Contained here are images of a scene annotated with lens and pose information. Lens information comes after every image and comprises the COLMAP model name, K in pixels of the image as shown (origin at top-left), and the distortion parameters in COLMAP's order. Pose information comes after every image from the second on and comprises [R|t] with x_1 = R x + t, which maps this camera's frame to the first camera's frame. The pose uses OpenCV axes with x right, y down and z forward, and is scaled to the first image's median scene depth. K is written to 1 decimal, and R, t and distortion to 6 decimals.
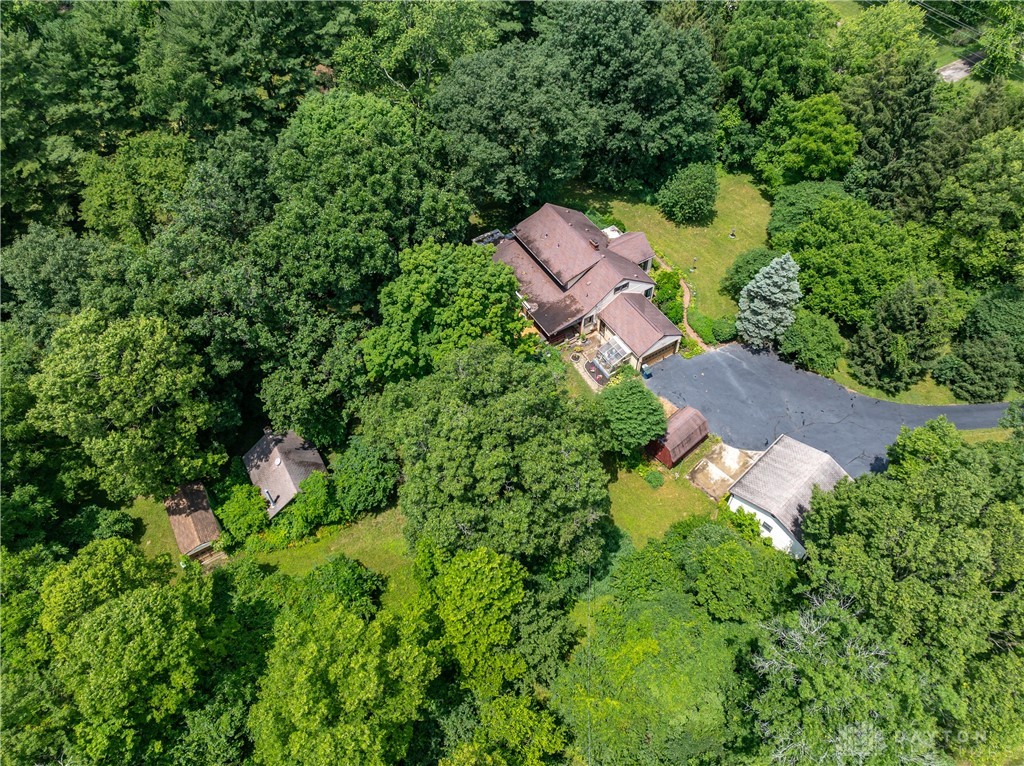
lens RADIAL K [[717.7, 0, 510.3], [0, 717.7, 386.2], [0, 0, 1]] dist [-0.036254, 0.023926]
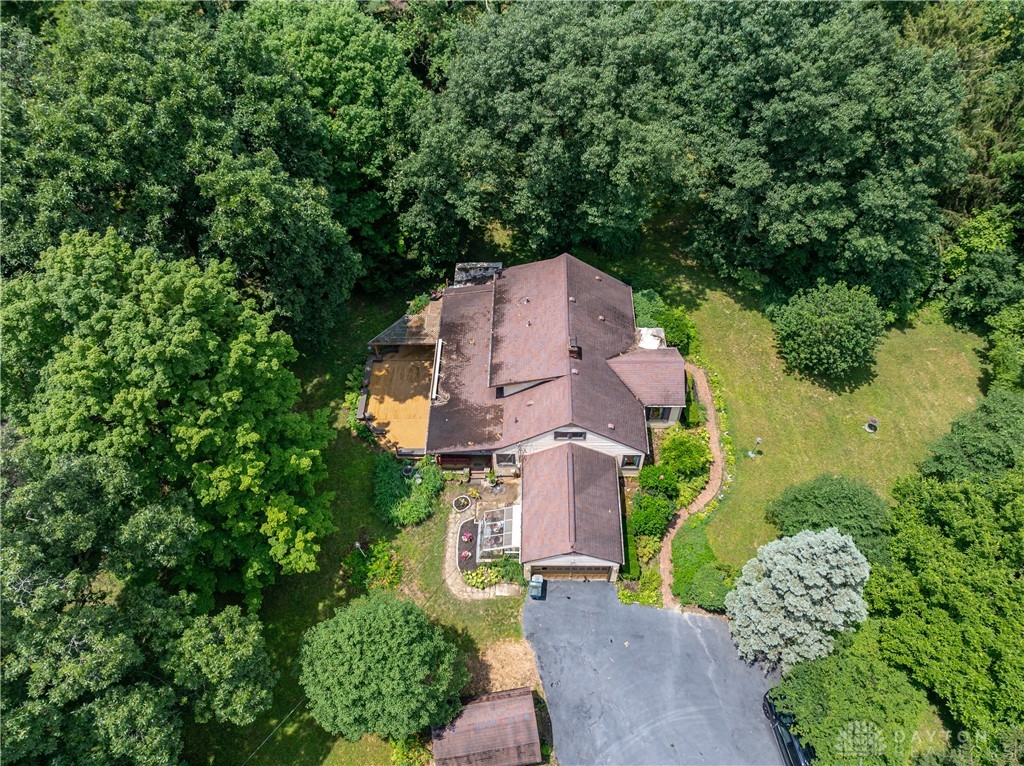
lens RADIAL K [[717.7, 0, 508.3], [0, 717.7, 384.9], [0, 0, 1]] dist [-0.036254, 0.023926]
pose [[0.842675, 0.424864, -0.330740, 0.268905], [-0.417217, 0.903543, 0.097672, -0.196672], [0.340335, 0.055685, 0.938654, 0.413572]]
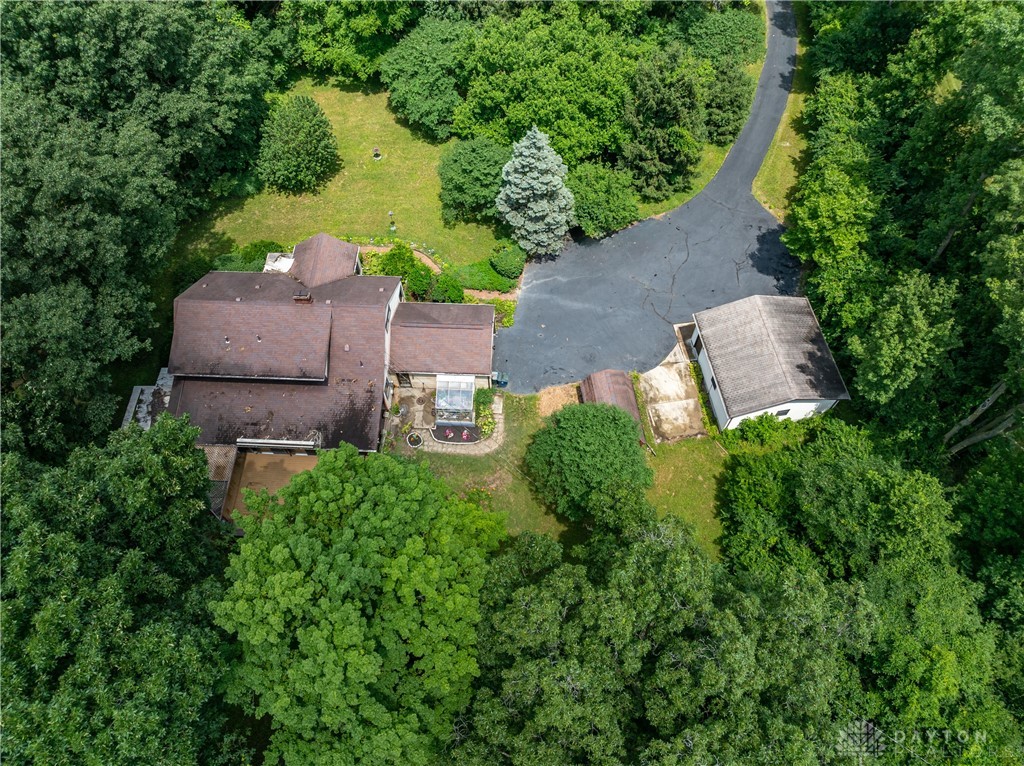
lens RADIAL K [[717.7, 0, 513.9], [0, 717.7, 375.2], [0, 0, 1]] dist [-0.036254, 0.023926]
pose [[0.556432, -0.722918, 0.409601, -0.082487], [0.655569, 0.684848, 0.318138, -0.220876], [-0.510502, 0.091500, 0.854994, 0.358738]]
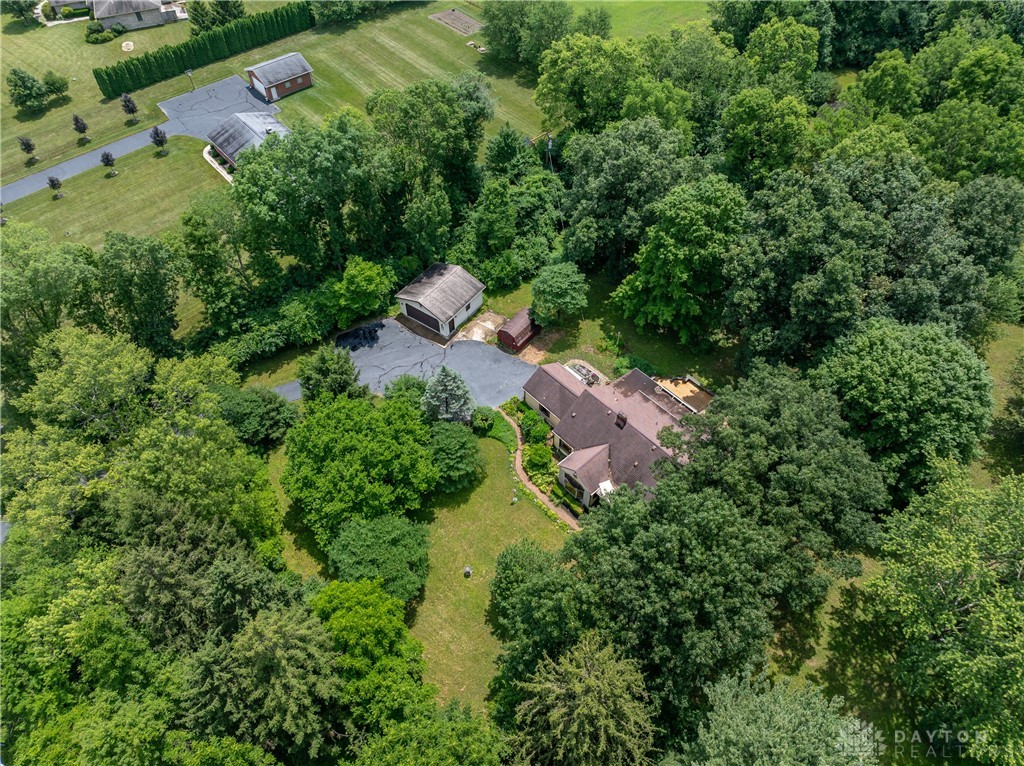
lens RADIAL K [[717.7, 0, 509.7], [0, 717.7, 379.6], [0, 0, 1]] dist [-0.036254, 0.023926]
pose [[-0.980931, 0.165121, -0.102516, 0.347462], [-0.134389, -0.195196, 0.971513, -1.085068], [0.140406, 0.966765, 0.213664, 0.686425]]
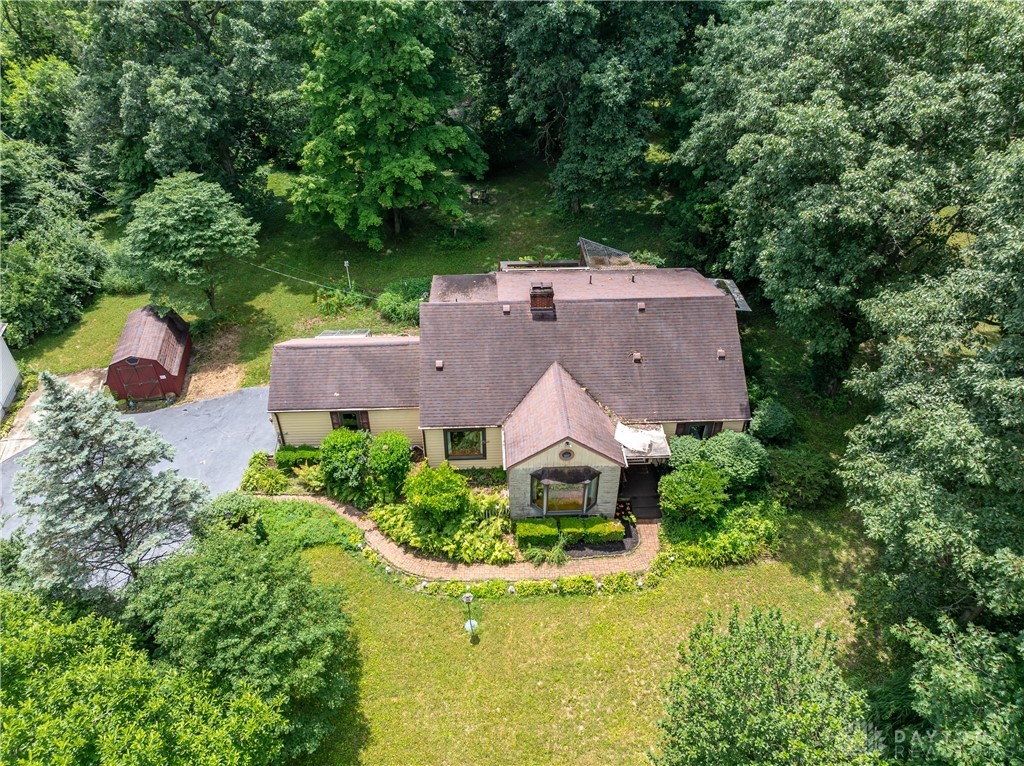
lens RADIAL K [[717.7, 0, 509.6], [0, 717.7, 384.4], [0, 0, 1]] dist [-0.036254, 0.023926]
pose [[-0.480214, 0.548273, -0.684683, 0.428930], [-0.685087, 0.253020, 0.683108, -0.444742], [0.547769, 0.797105, 0.254111, 0.885698]]
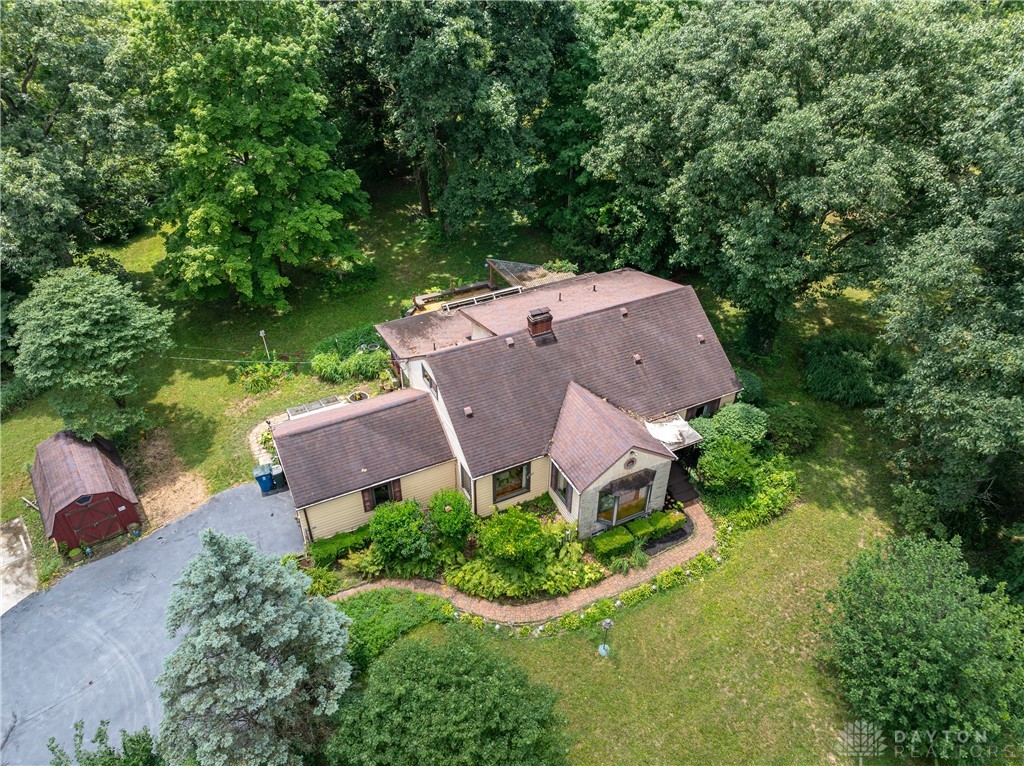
lens RADIAL K [[717.7, 0, 509.7], [0, 717.7, 385.8], [0, 0, 1]] dist [-0.036254, 0.023926]
pose [[-0.088866, 0.611532, -0.786214, 0.465884], [-0.785086, 0.442764, 0.433128, -0.341219], [0.612979, 0.655736, 0.440758, 0.788541]]
